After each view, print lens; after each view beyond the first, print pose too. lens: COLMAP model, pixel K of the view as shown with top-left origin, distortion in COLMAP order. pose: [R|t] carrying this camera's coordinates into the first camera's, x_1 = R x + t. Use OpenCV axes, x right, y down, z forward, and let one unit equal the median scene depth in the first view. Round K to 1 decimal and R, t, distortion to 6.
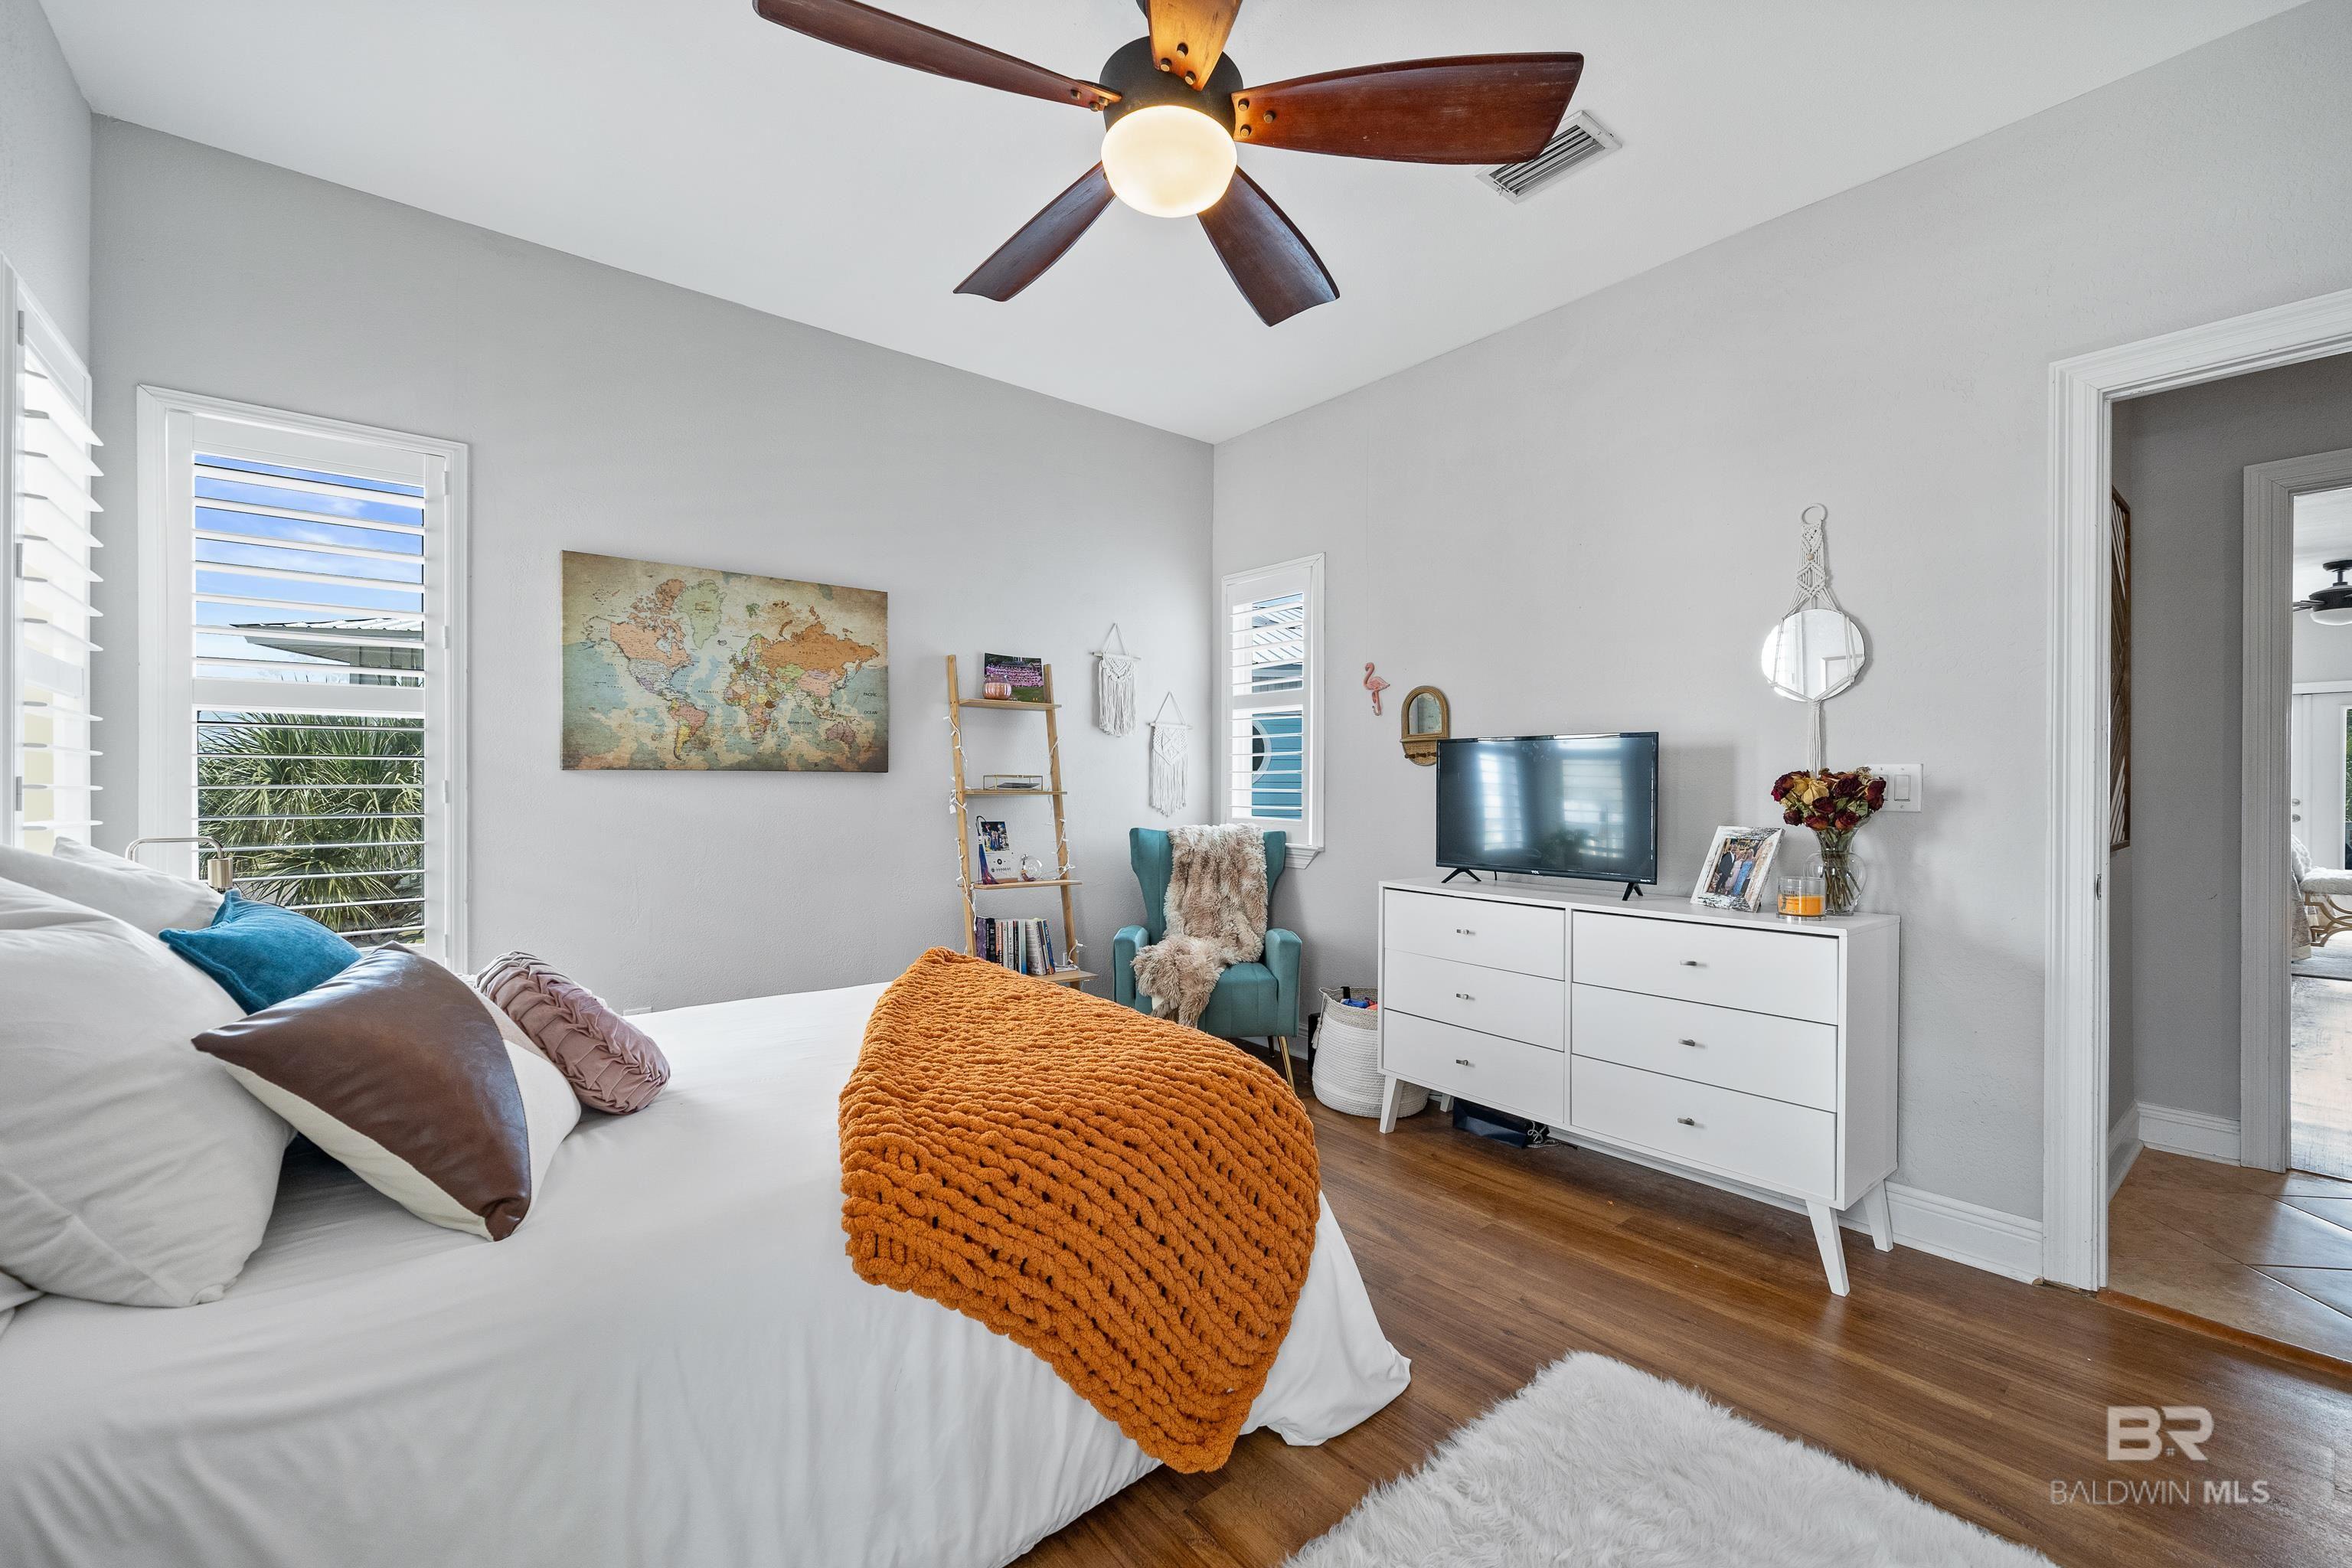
lens RADIAL K [[1006.3, 0, 1172.9], [0, 1006.3, 803.5], [0, 0, 1]] dist [-0.000334, -0.000172]
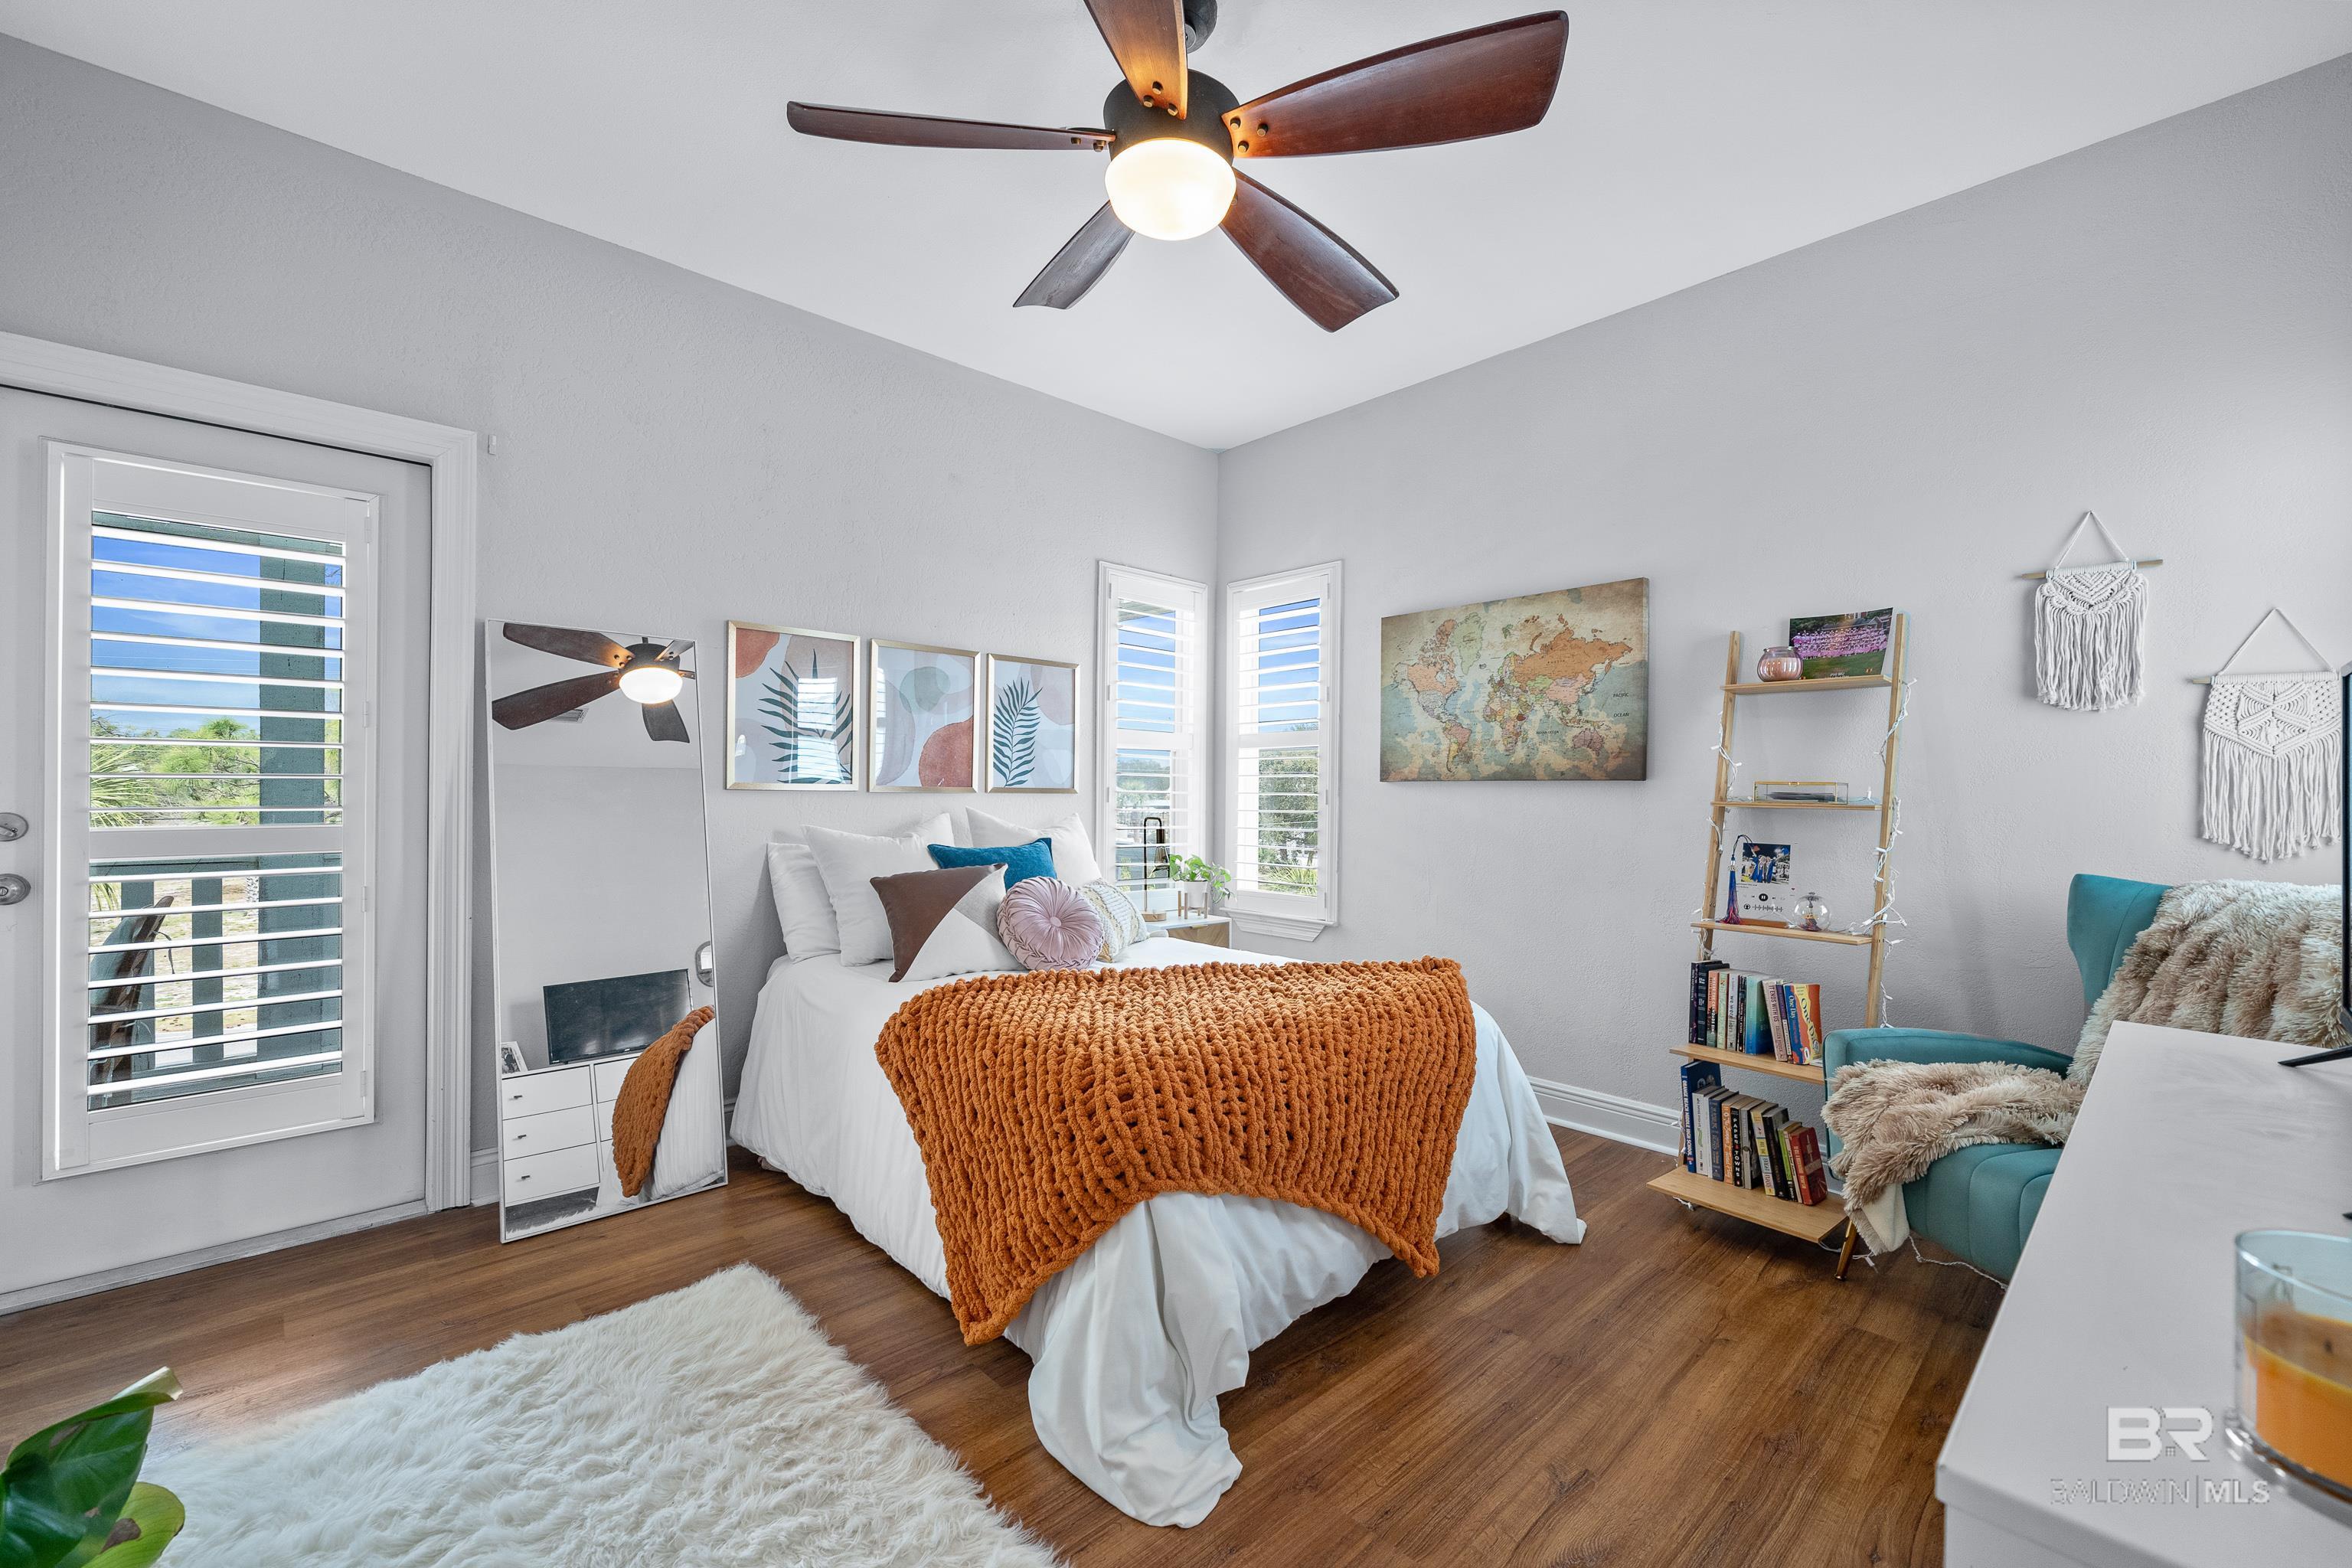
lens RADIAL K [[1006.3, 0, 1172.9], [0, 1006.3, 803.5], [0, 0, 1]] dist [-0.000334, -0.000172]
pose [[0.031118, 0.009268, -0.999473, 0.631977], [-0.026346, 0.999617, 0.008449, -0.007680], [0.999168, 0.026070, 0.031350, 0.600048]]
